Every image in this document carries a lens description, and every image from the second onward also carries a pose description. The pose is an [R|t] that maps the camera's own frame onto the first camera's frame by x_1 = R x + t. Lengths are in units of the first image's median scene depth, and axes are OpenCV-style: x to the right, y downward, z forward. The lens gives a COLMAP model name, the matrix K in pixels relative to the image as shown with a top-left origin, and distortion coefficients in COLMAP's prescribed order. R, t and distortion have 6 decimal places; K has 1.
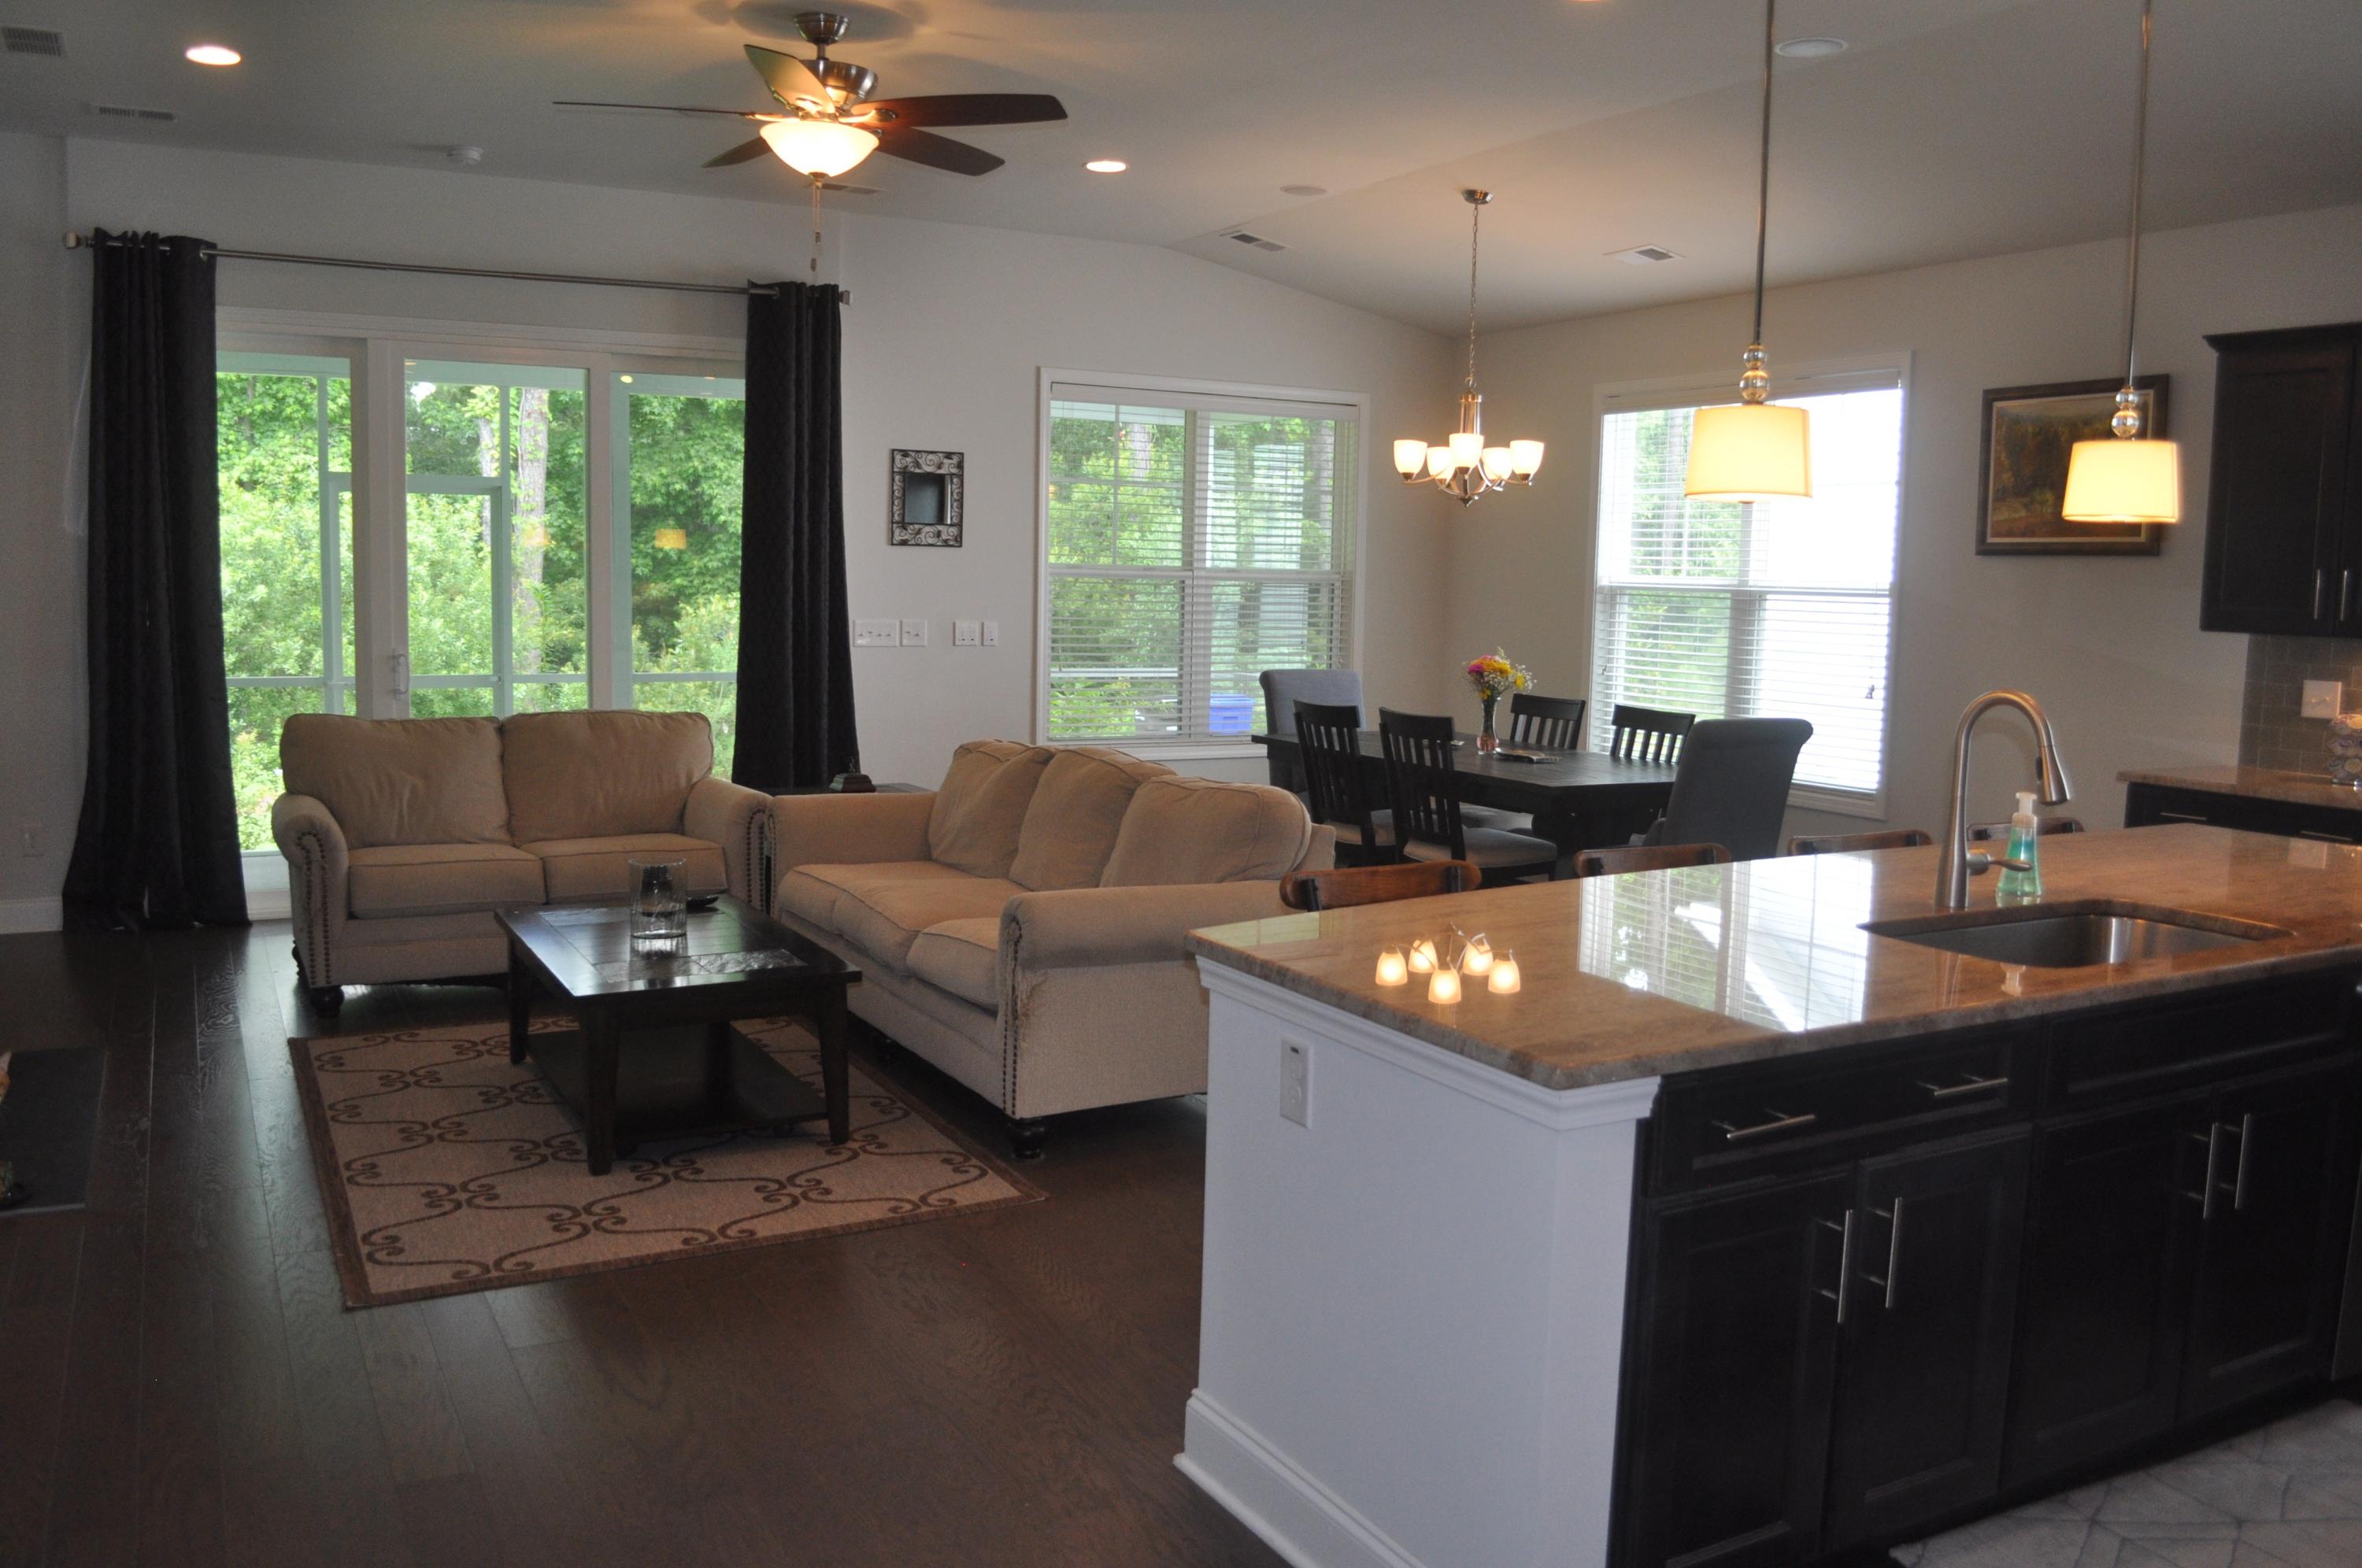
lens RADIAL K [[1855.5, 0, 1167.6], [0, 1855.5, 787.1], [0, 0, 1]] dist [-0.084241, 0.014608]
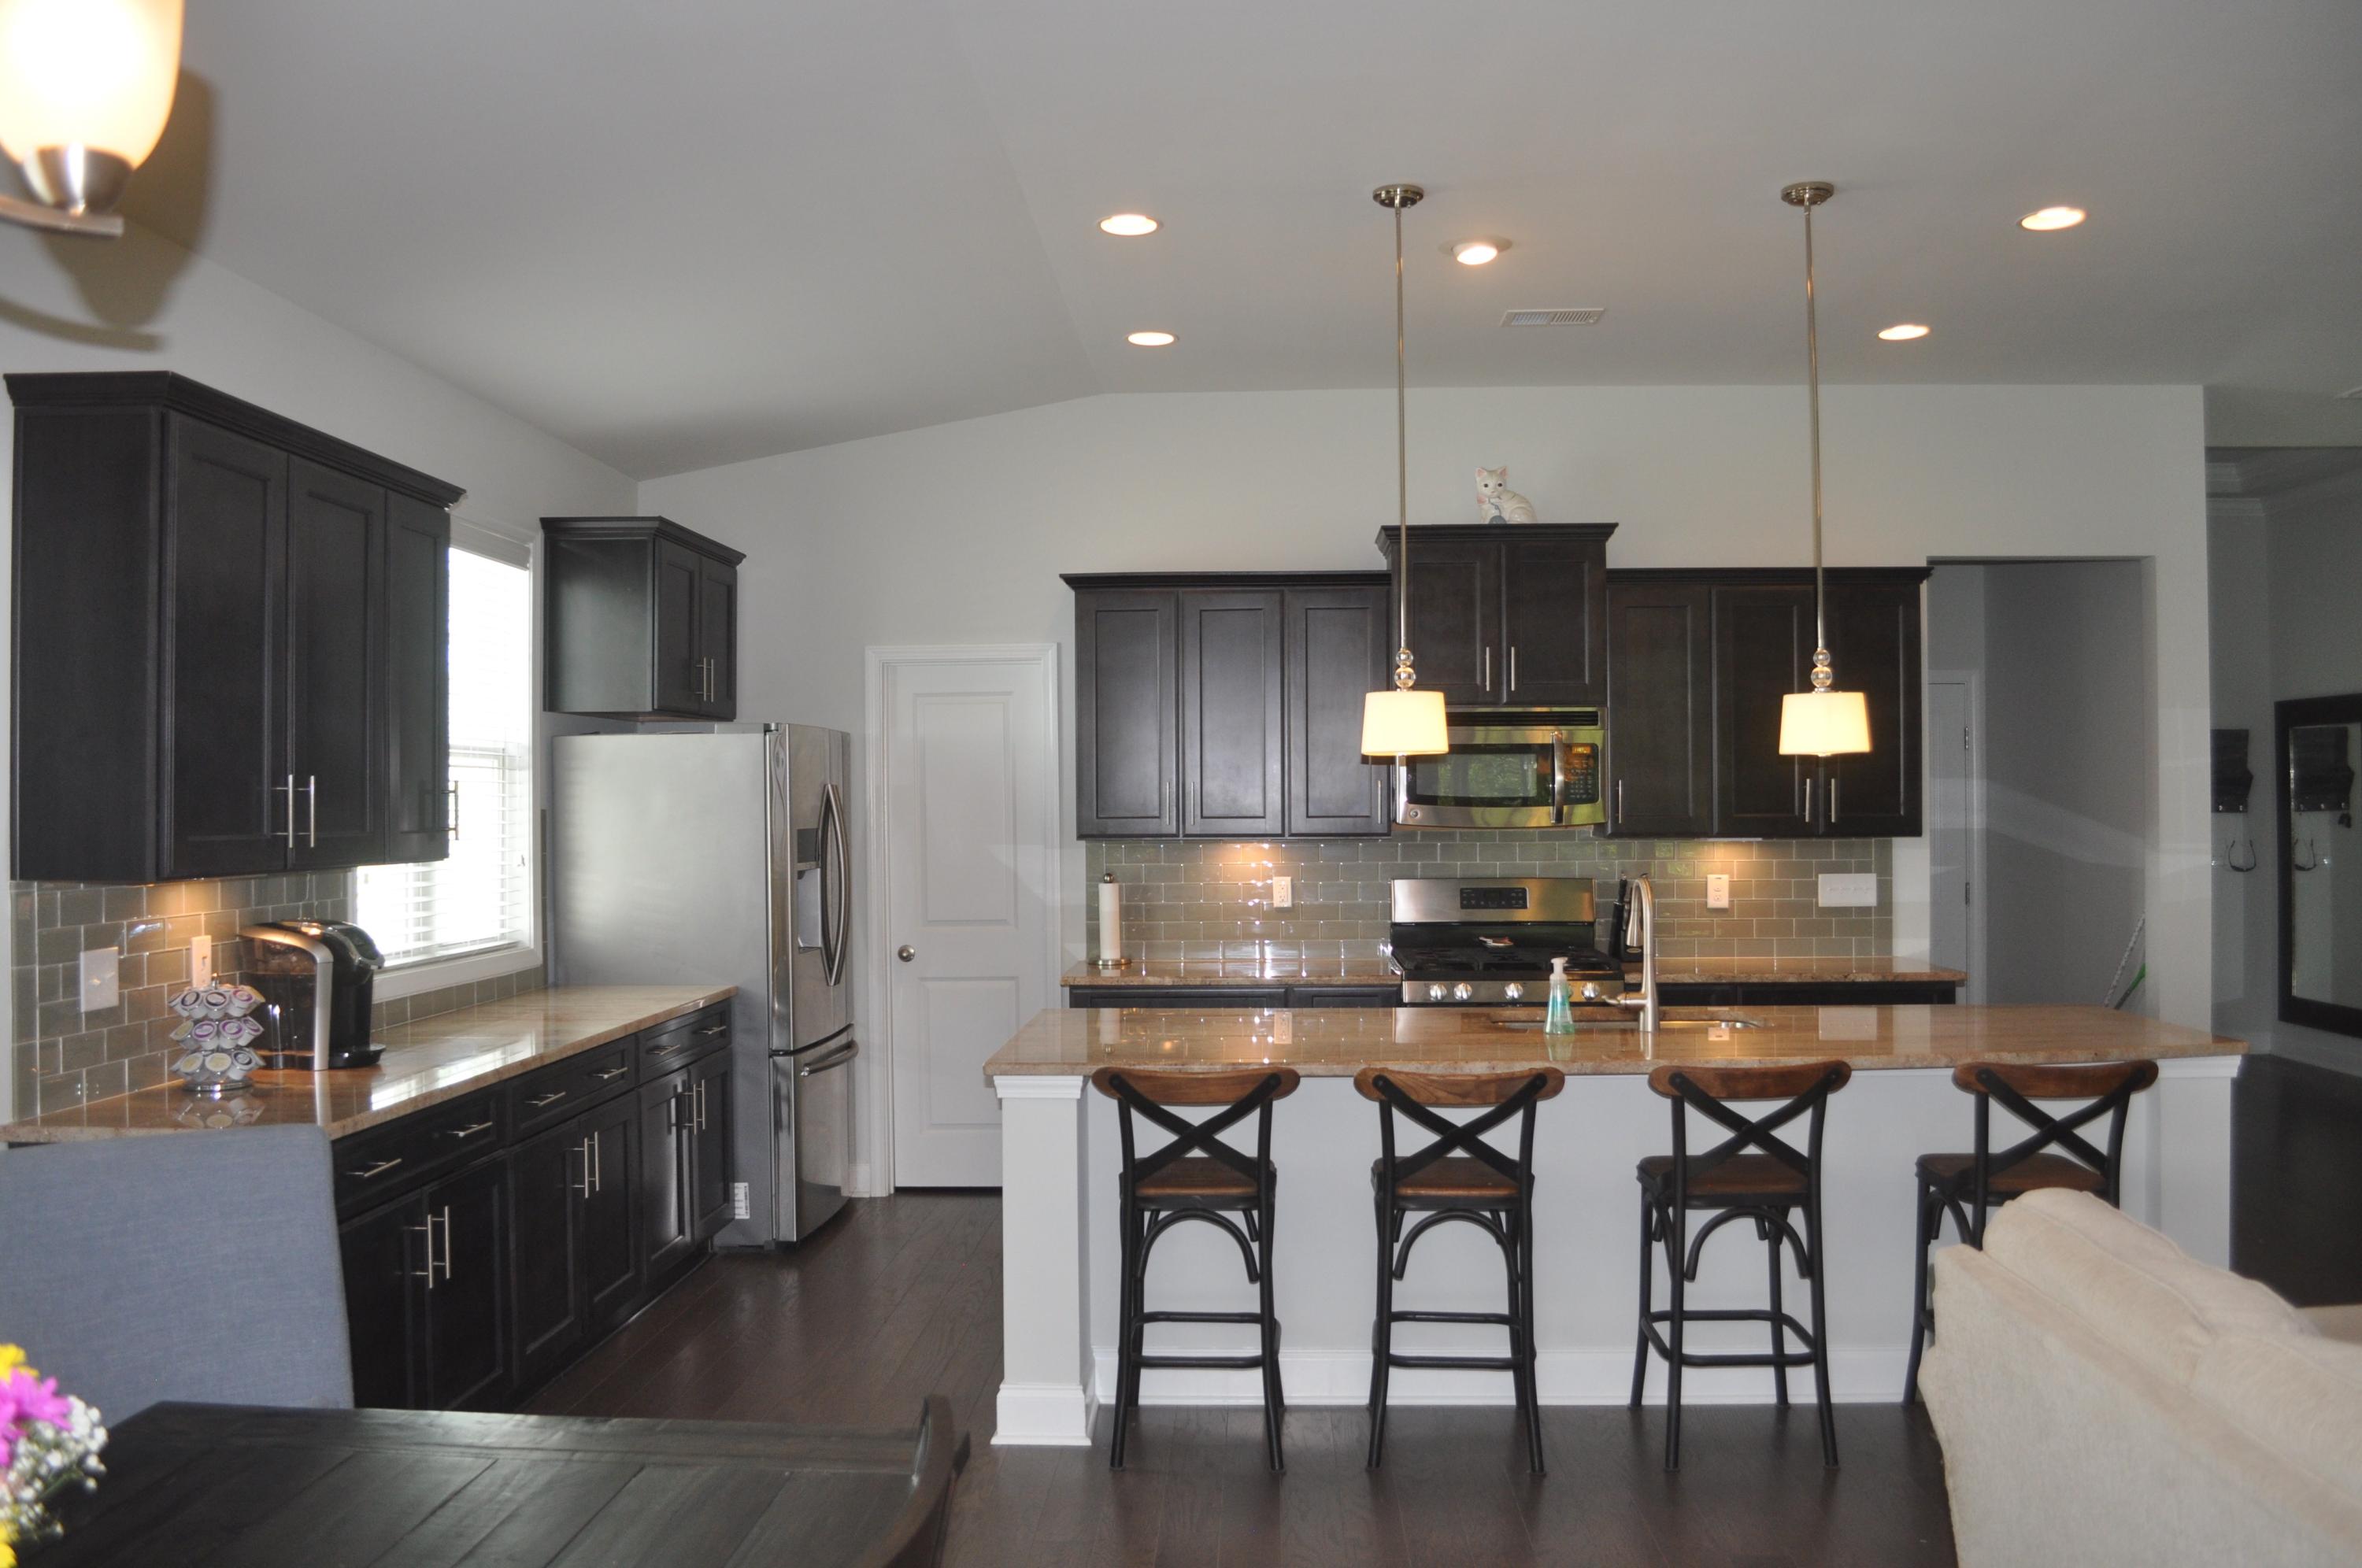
lens RADIAL K [[1855.5, 0, 1163.8], [0, 1855.5, 787.7], [0, 0, 1]] dist [-0.084241, 0.014608]
pose [[-0.852561, -0.009991, 0.522532, 0.001843], [0.050105, 0.993649, 0.100751, -0.135719], [-0.520220, 0.112078, -0.846646, 1.132027]]
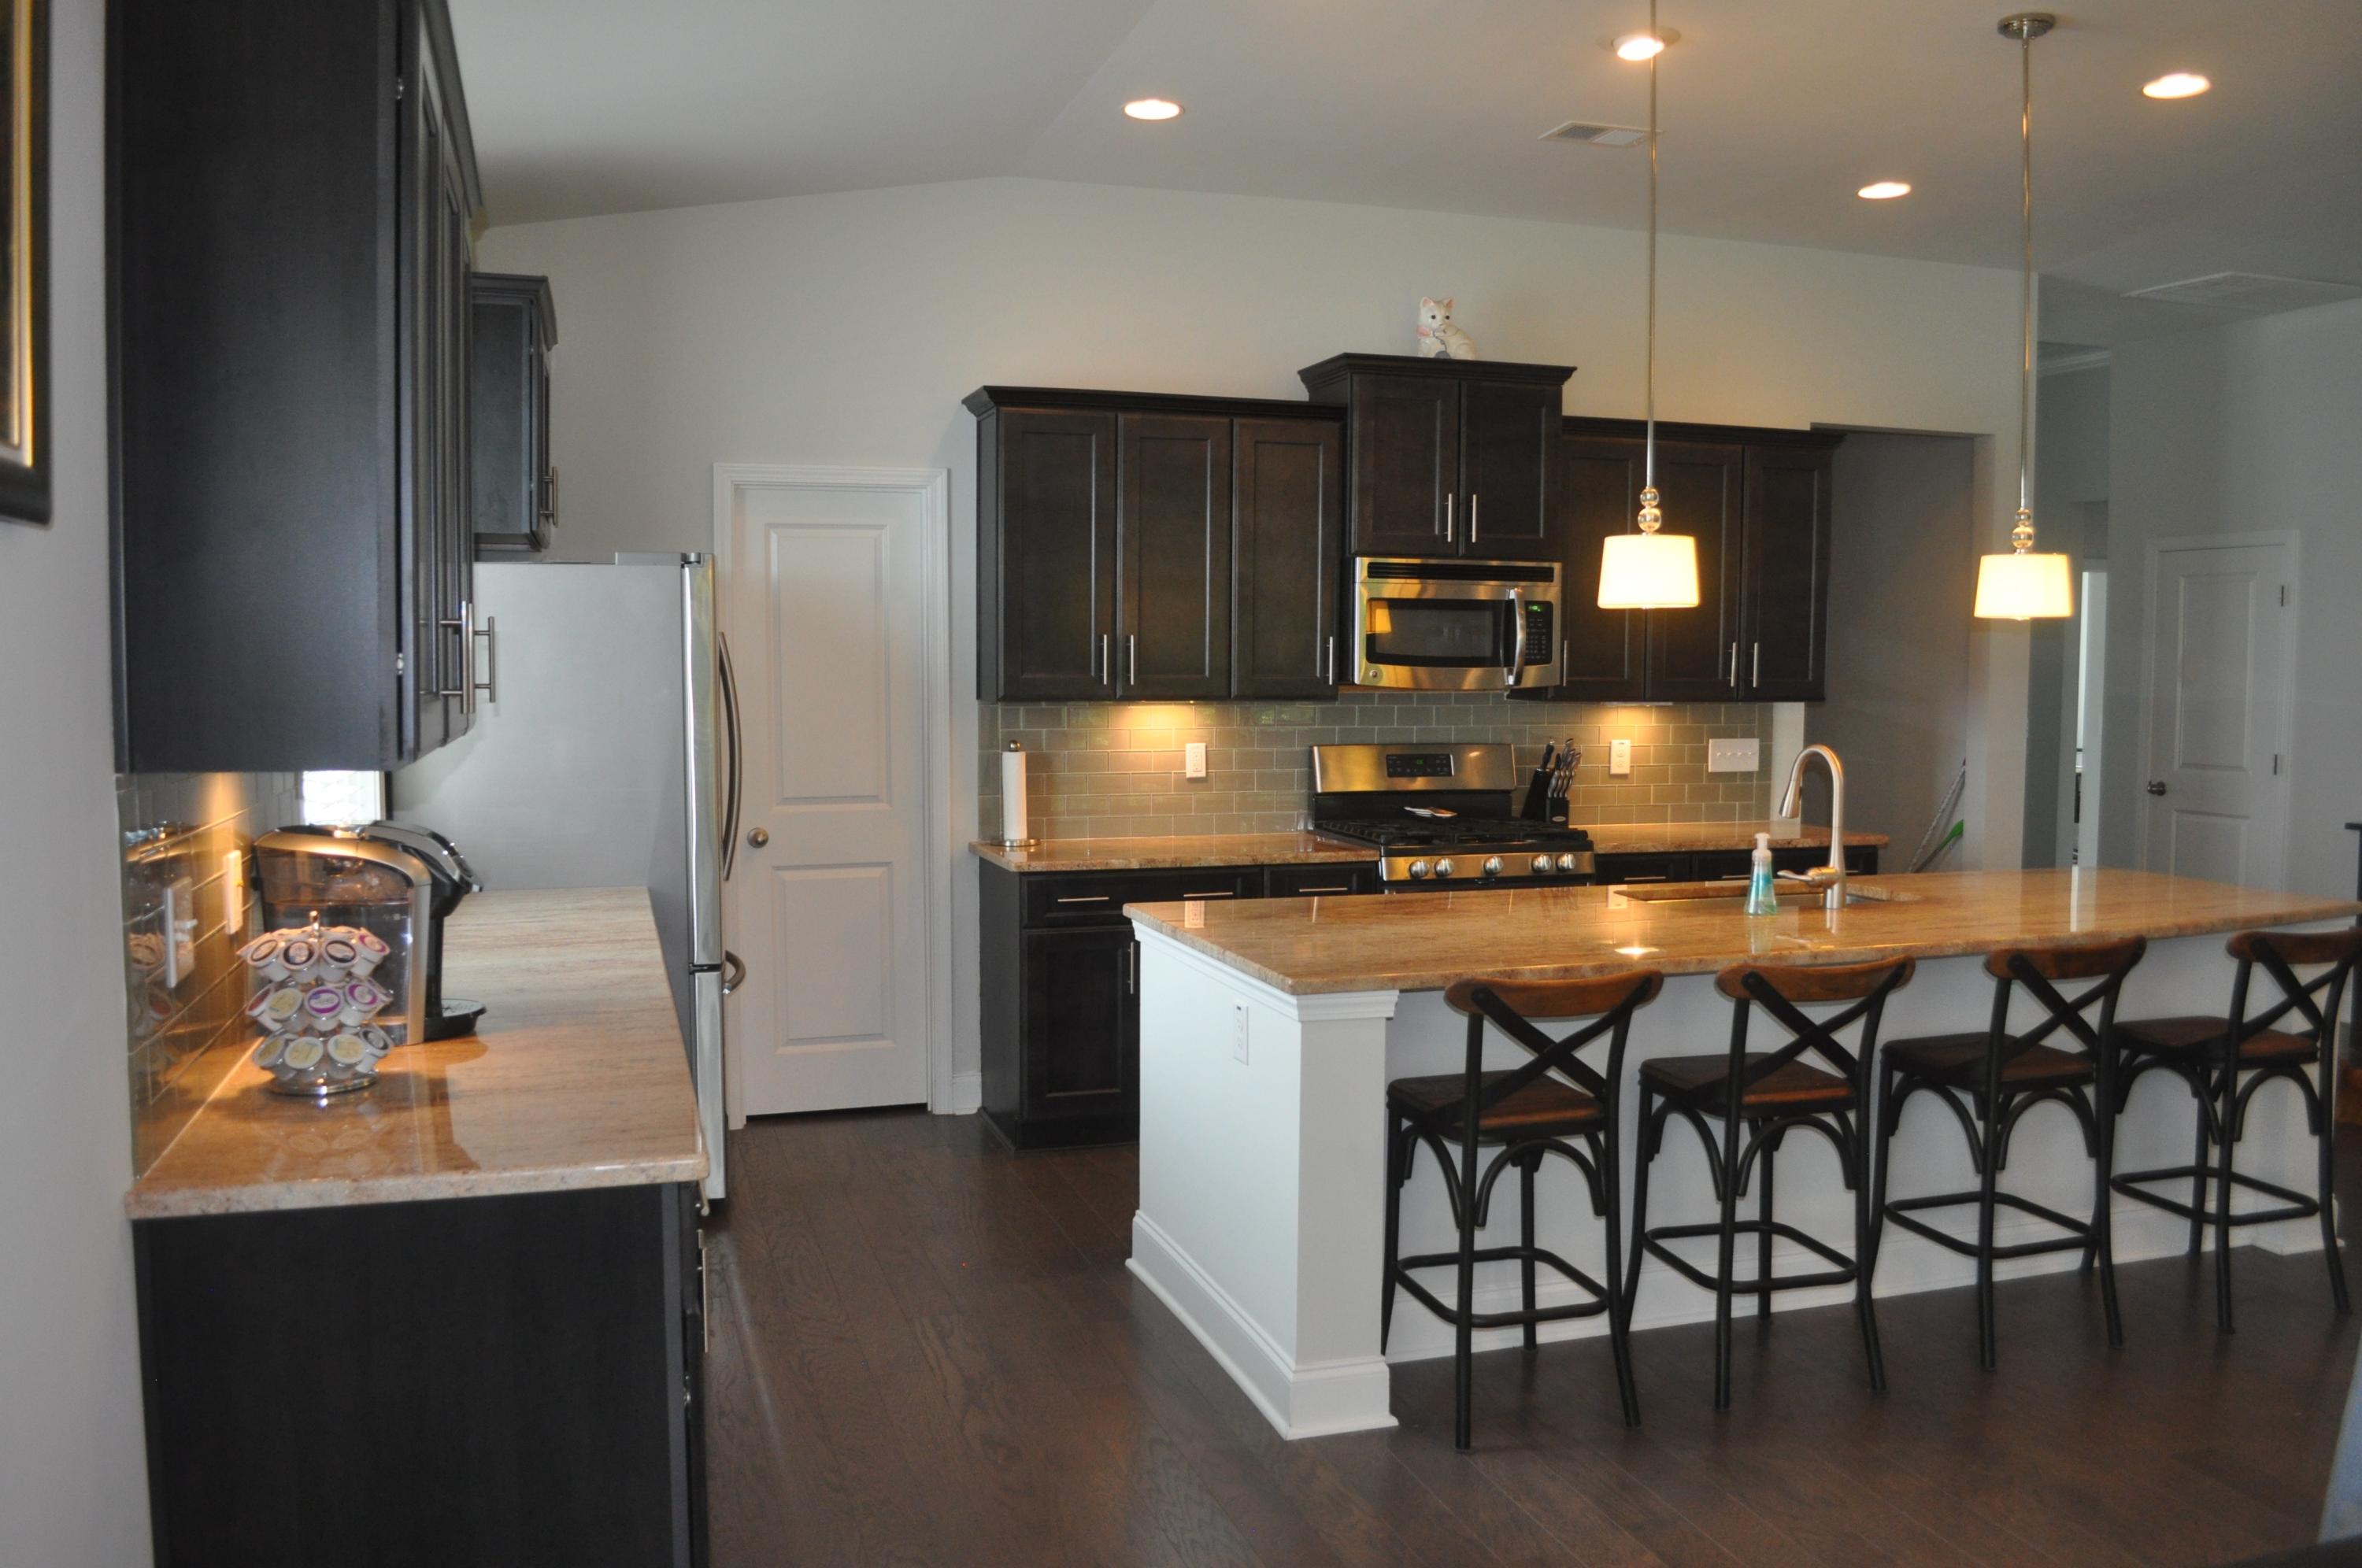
lens RADIAL K [[1855.5, 0, 1179.4], [0, 1855.5, 790.2], [0, 0, 1]] dist [-0.084241, 0.014608]
pose [[-0.981892, -0.036816, 0.185828, 0.310592], [-0.001852, 0.982752, 0.184919, -0.127031], [-0.189431, 0.181226, -0.965025, 1.126078]]
